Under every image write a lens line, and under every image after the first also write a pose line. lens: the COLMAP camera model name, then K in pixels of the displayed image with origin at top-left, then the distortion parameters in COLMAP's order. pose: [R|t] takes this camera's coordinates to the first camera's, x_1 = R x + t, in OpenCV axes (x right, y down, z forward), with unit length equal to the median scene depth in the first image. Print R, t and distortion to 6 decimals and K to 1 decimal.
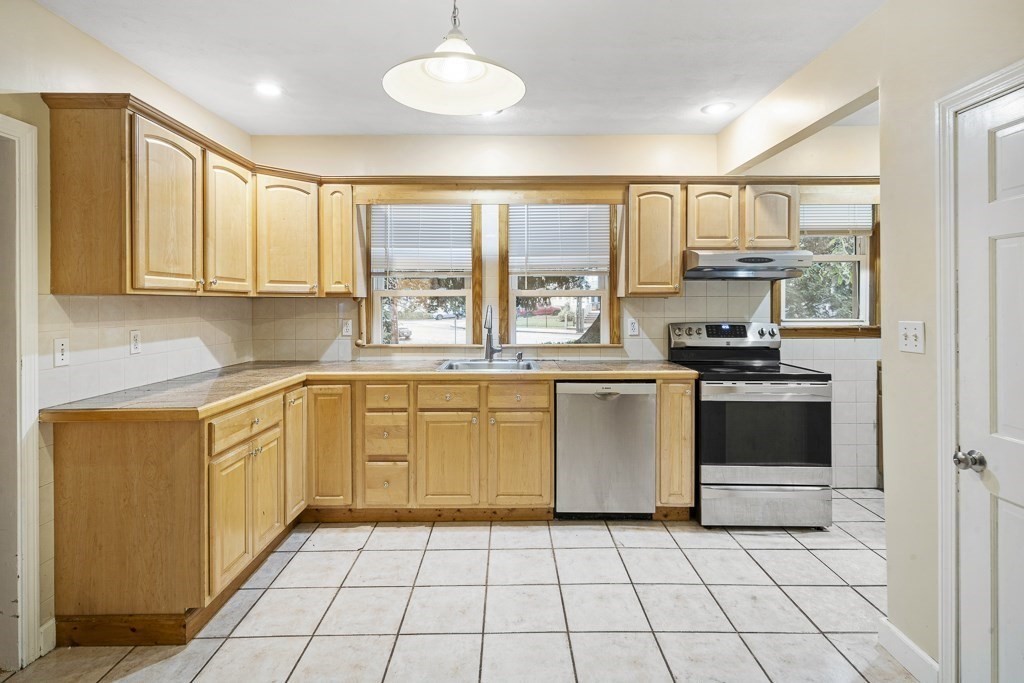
lens RADIAL K [[508.6, 0, 515.3], [0, 508.6, 301.9], [0, 0, 1]] dist [0.002400, 0.000365]
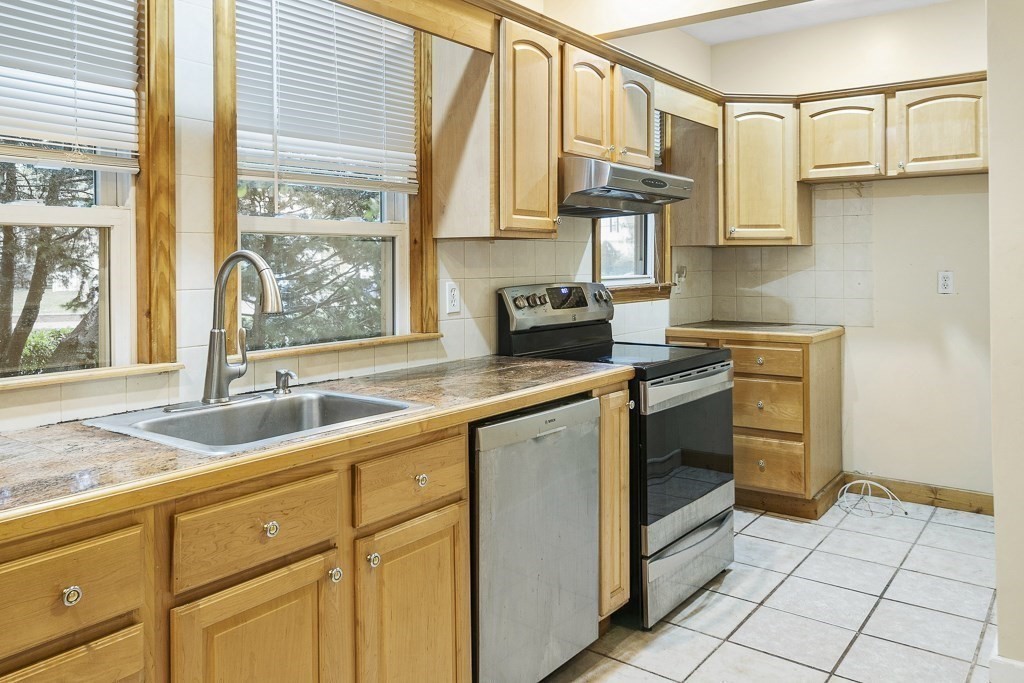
lens RADIAL K [[774.3, 0, 511.6], [0, 774.3, 260.4], [0, 0, 1]] dist [0.001263, 0.000029]
pose [[0.611065, -0.001153, 0.791580, -0.387696], [0.006651, 0.999971, -0.003678, 0.016994], [-0.791553, 0.007512, 0.611055, 0.521171]]
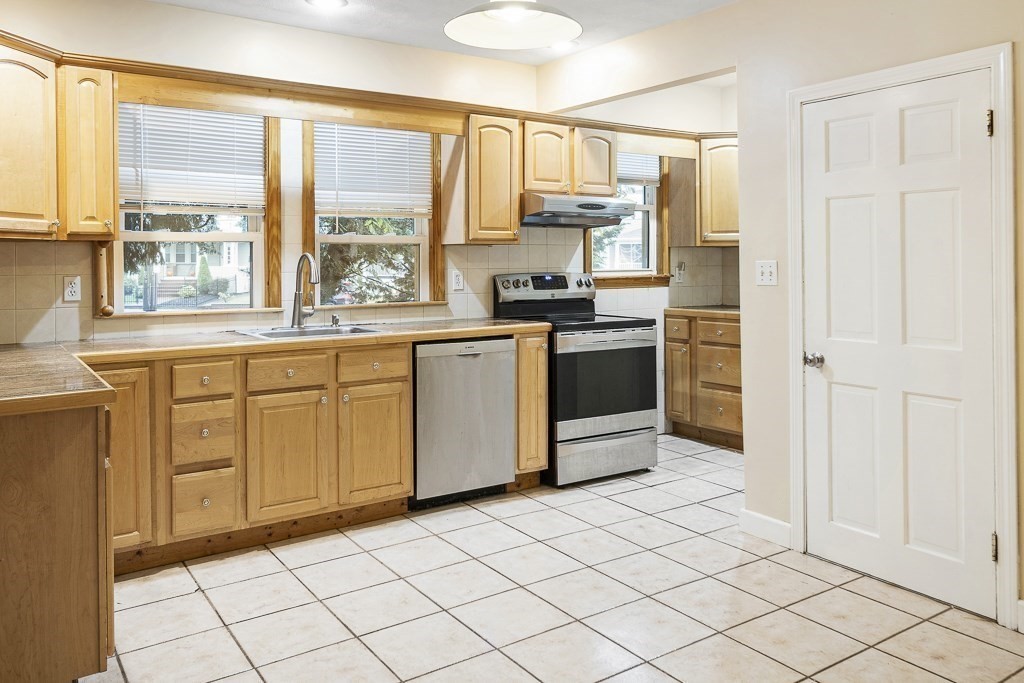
lens RADIAL K [[774.3, 0, 511.6], [0, 774.3, 260.4], [0, 0, 1]] dist [0.001263, 0.000029]
pose [[0.828908, -0.003493, 0.559373, -0.456027], [0.005128, 0.999986, -0.001354, 0.020539], [-0.559361, 0.003991, 0.828915, -0.129510]]
